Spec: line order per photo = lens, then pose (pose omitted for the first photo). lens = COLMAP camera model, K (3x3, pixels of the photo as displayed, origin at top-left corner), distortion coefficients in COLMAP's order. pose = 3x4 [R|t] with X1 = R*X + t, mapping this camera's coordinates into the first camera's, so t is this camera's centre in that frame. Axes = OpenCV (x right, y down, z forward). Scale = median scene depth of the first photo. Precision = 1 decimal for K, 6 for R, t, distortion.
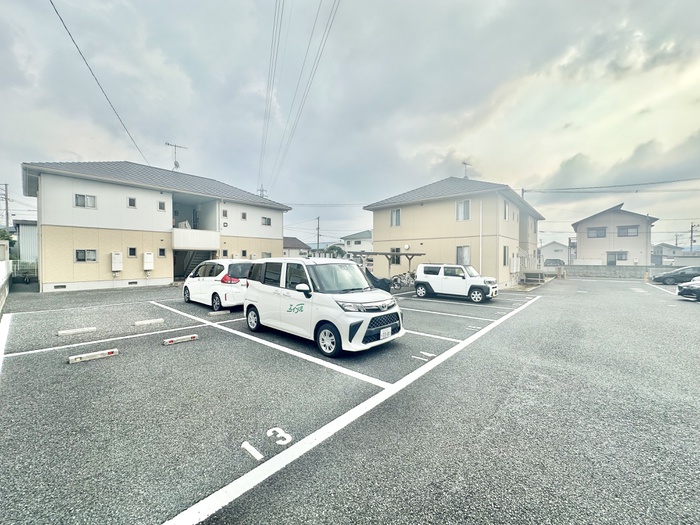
lens RADIAL K [[280.3, 0, 349.5], [0, 280.3, 262.7], [0, 0, 1]] dist [-0.003231, 0.000445]
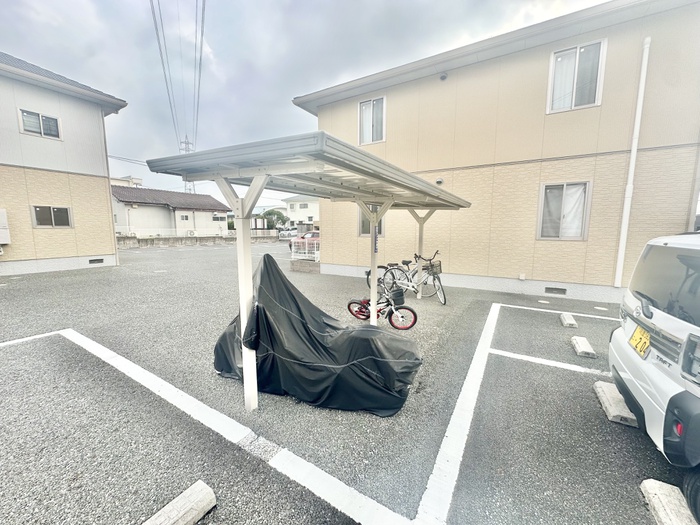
lens RADIAL K [[280.3, 0, 350.2], [0, 280.3, 263.9], [0, 0, 1]] dist [-0.003231, 0.000445]
pose [[0.984955, -0.022573, 0.171330, 0.050205], [0.003014, 0.993525, 0.113570, 0.000775], [-0.172784, -0.111345, 0.978646, 0.496551]]
